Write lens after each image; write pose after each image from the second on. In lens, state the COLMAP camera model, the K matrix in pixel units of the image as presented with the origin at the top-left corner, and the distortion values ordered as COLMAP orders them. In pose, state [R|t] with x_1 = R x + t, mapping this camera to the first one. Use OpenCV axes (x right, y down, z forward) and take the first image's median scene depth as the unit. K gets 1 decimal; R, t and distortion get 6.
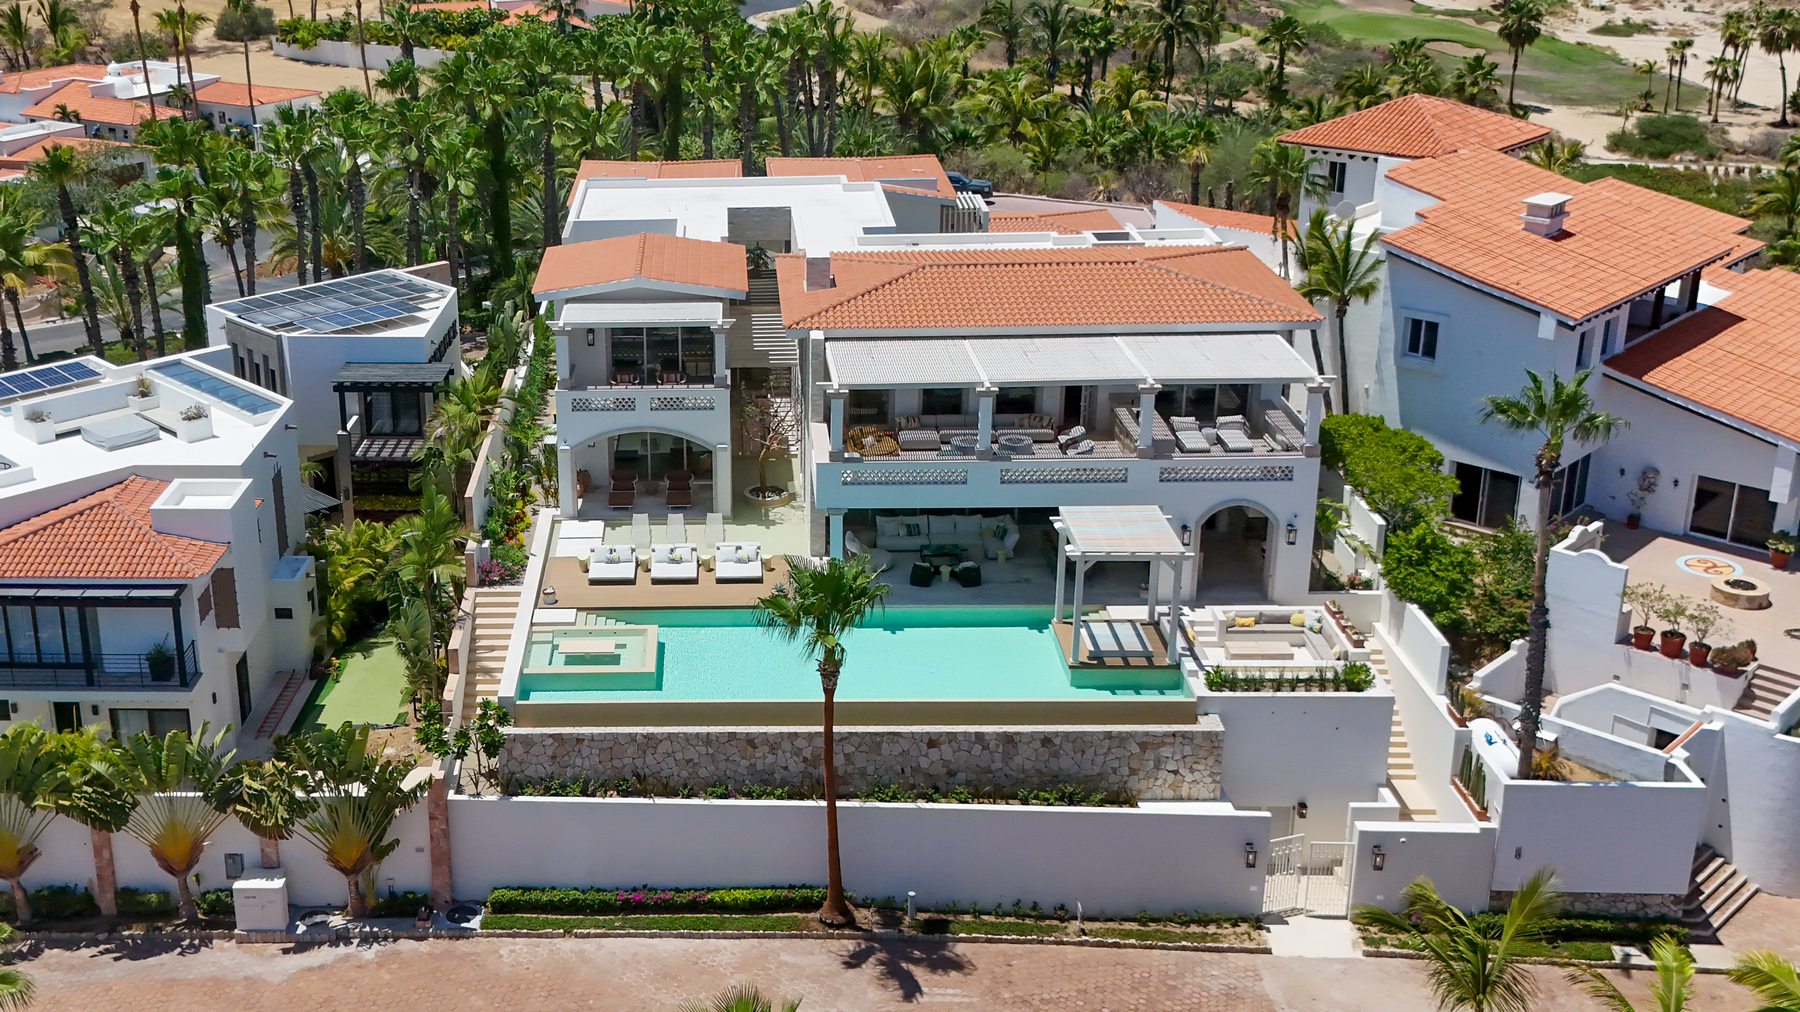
lens RADIAL K [[1914.5, 0, 635.7], [0, 1914.5, 507.0], [0, 0, 1]] dist [0.106398, -0.357341]
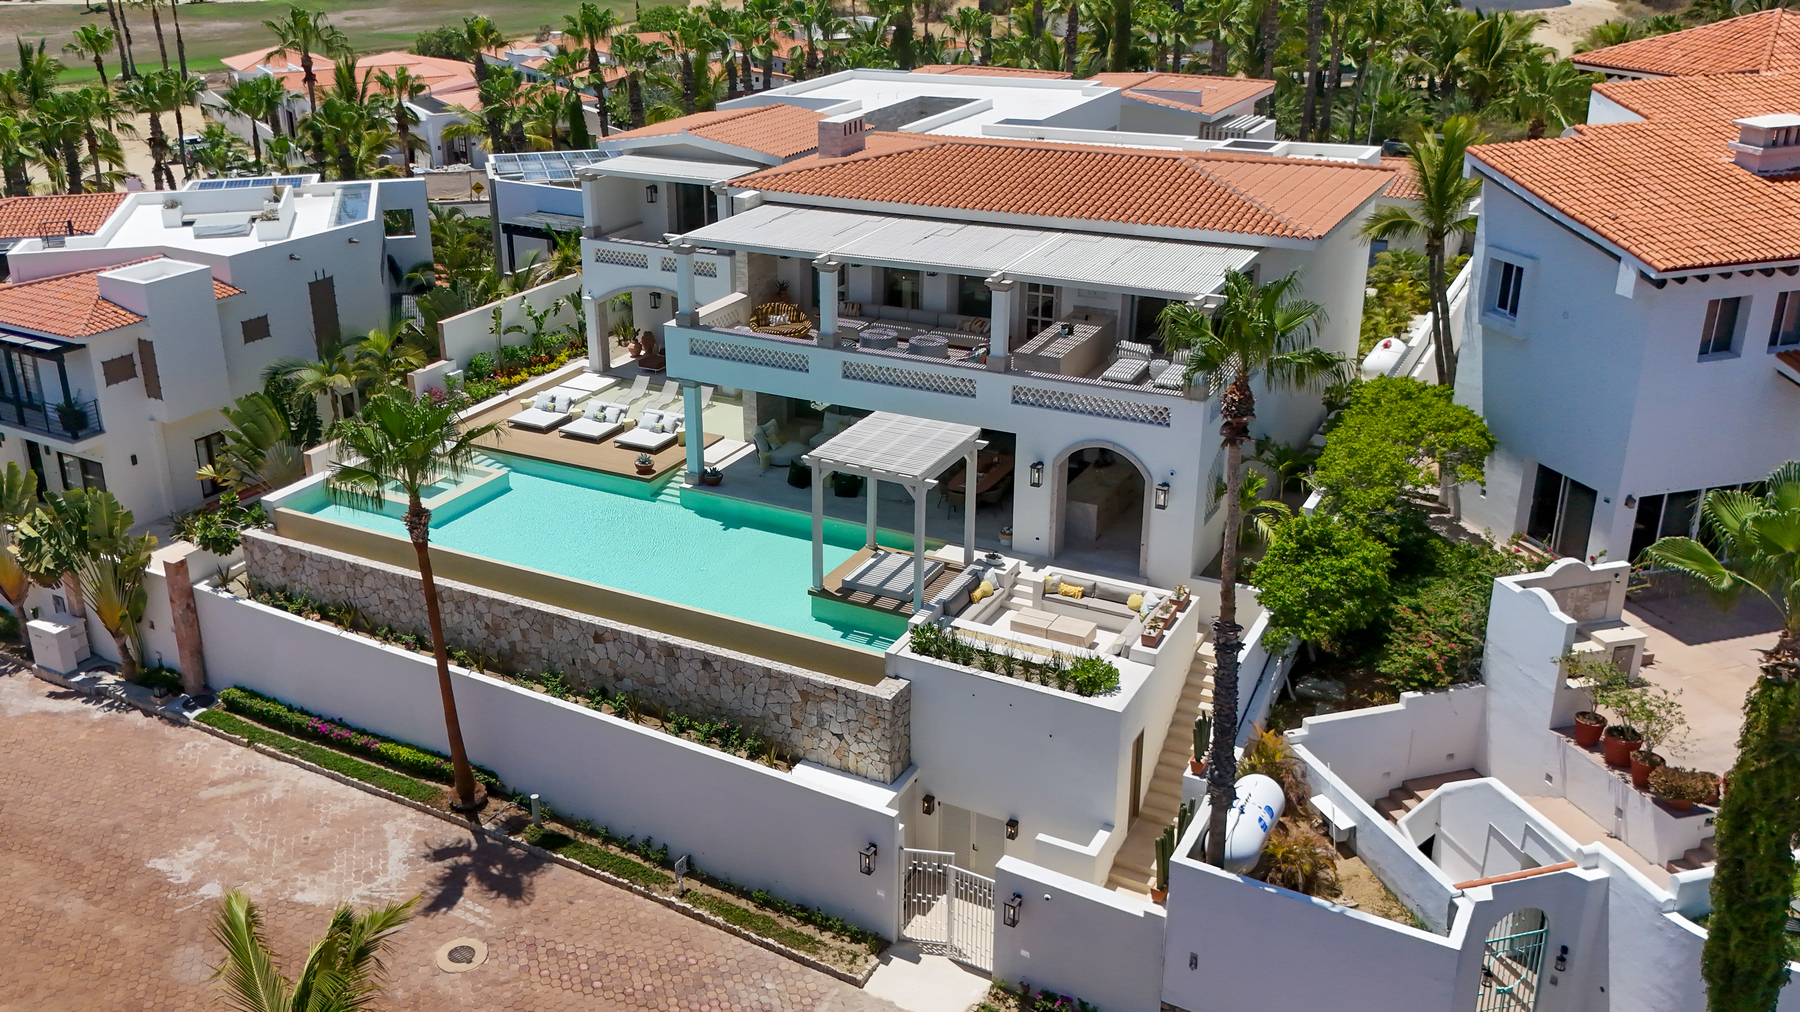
lens RADIAL K [[1584.4, 0, 788.9], [0, 1584.4, 477.3], [0, 0, 1]] dist [0.047252, -0.077254]
pose [[0.880086, 0.175368, -0.441242, 0.491992], [-0.167854, 0.984199, 0.056365, -0.003993], [0.444155, 0.024459, 0.895616, 0.356172]]
